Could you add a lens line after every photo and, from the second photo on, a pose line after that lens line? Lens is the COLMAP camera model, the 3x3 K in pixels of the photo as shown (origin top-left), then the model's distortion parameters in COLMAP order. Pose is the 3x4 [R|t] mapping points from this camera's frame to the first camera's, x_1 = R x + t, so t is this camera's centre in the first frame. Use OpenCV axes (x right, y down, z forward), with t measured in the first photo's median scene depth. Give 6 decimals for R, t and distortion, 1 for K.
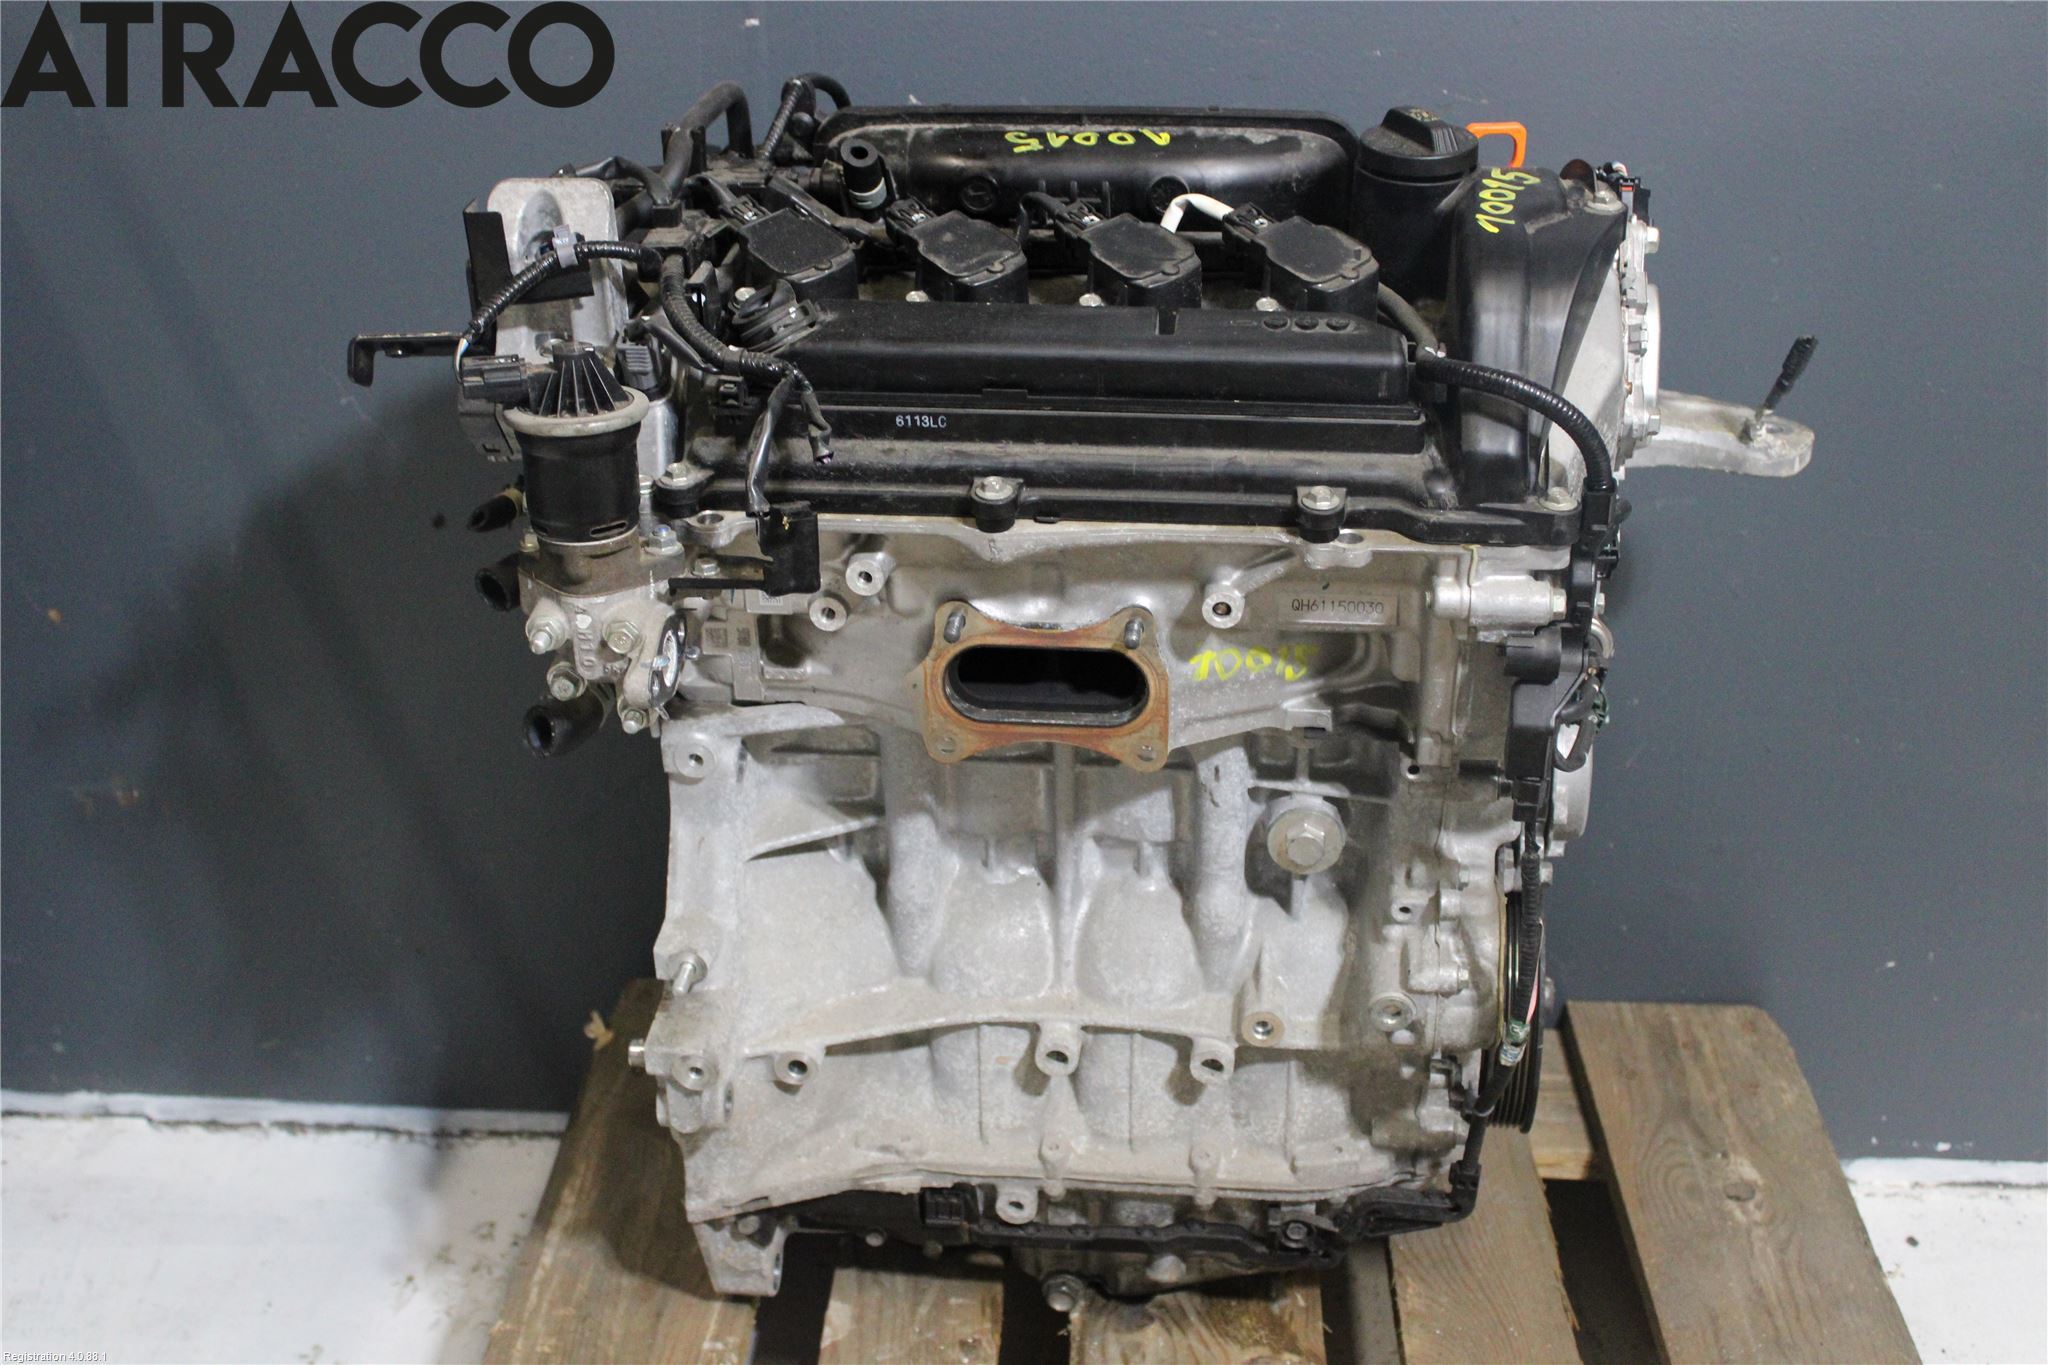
lens RADIAL K [[2399.1, 0, 1021.7], [0, 2399.1, 677.8], [0, 0, 1]] dist [-0.055575, 0.000000]
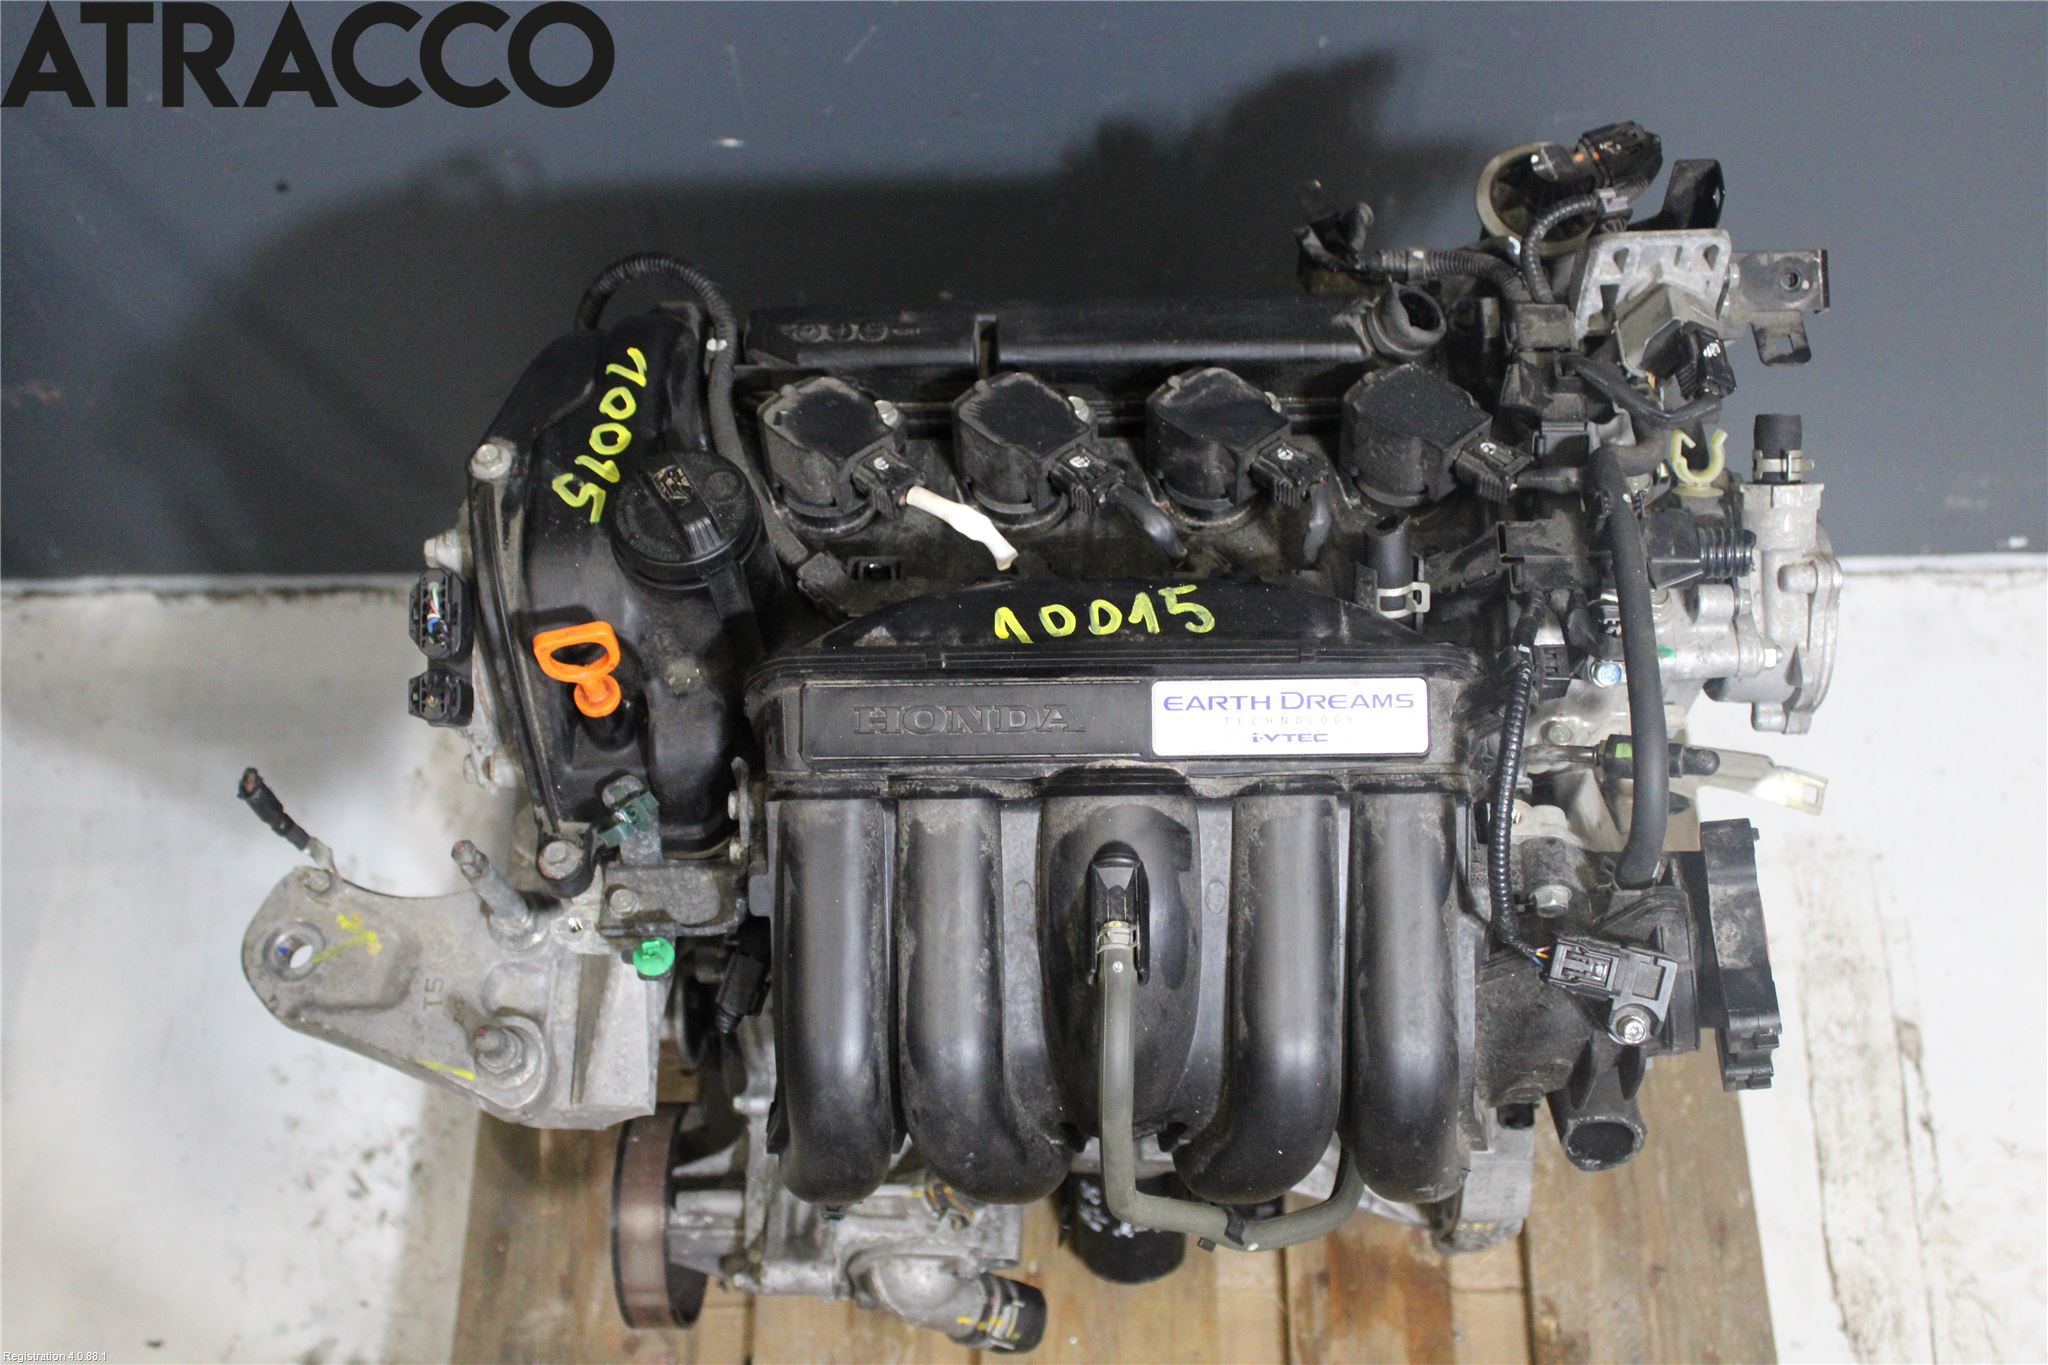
lens RADIAL K [[2218.9, 0, 1032.1], [0, 2218.9, 668.0], [0, 0, 1]] dist [-0.063472, 0.000000]
pose [[0.997531, -0.065713, -0.024785, 0.067832], [0.067650, 0.804231, 0.590454, -0.410603], [-0.018867, -0.590672, 0.806691, 0.178969]]
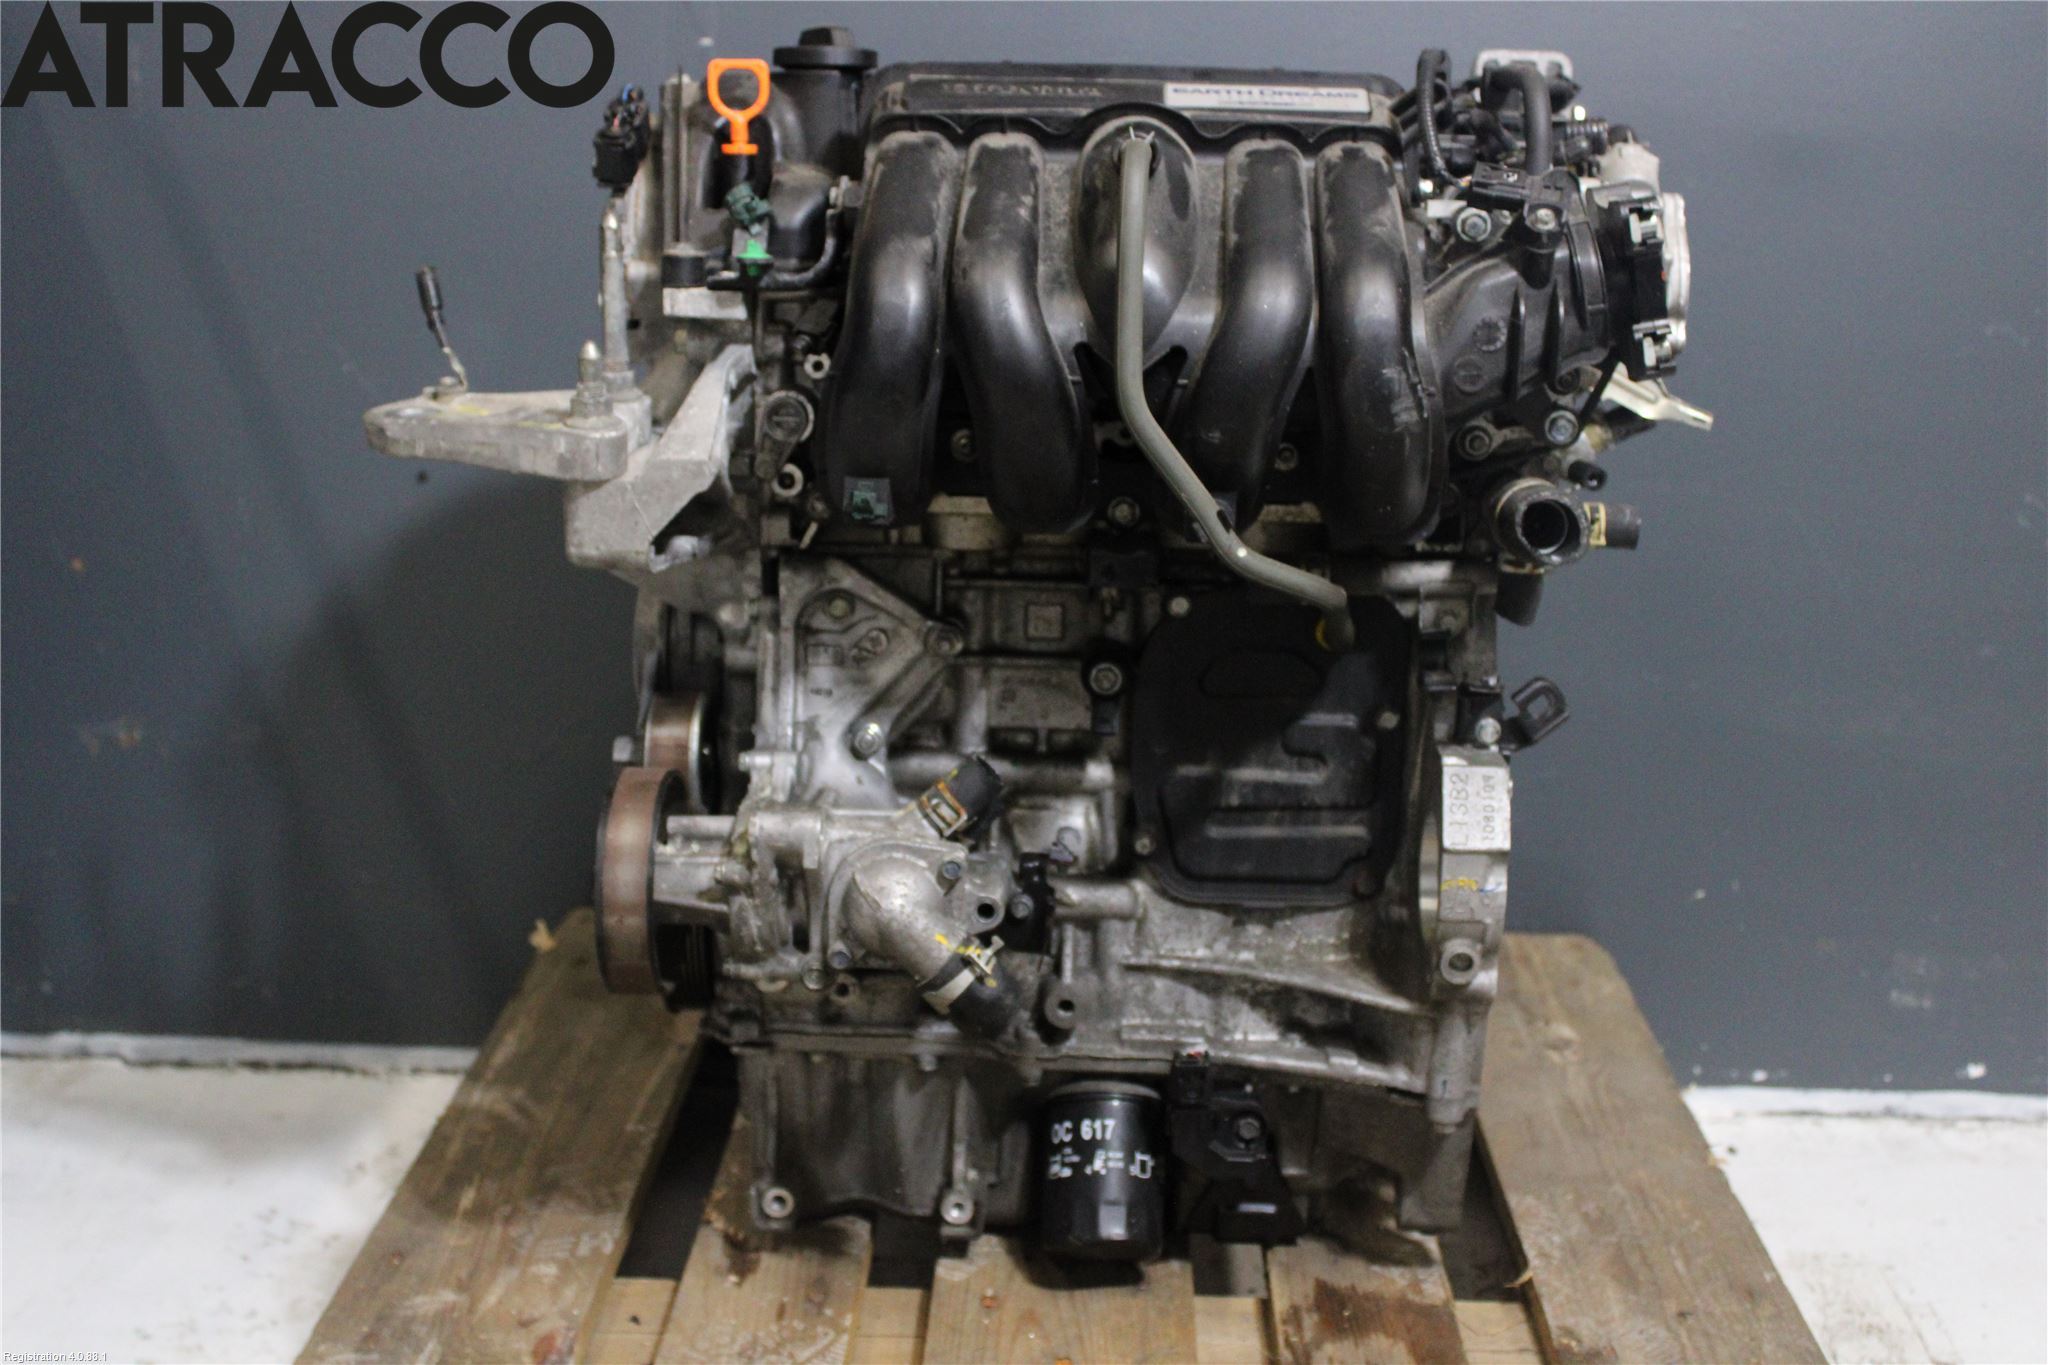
lens RADIAL K [[2392.3, 0, 1024.1], [0, 2392.3, 690.5], [0, 0, 1]] dist [-0.060366, 0.000000]
pose [[0.999745, 0.010354, 0.020058, 0.024319], [-0.006938, 0.986529, -0.163438, 0.222650], [-0.021480, 0.163257, 0.986350, -0.121561]]
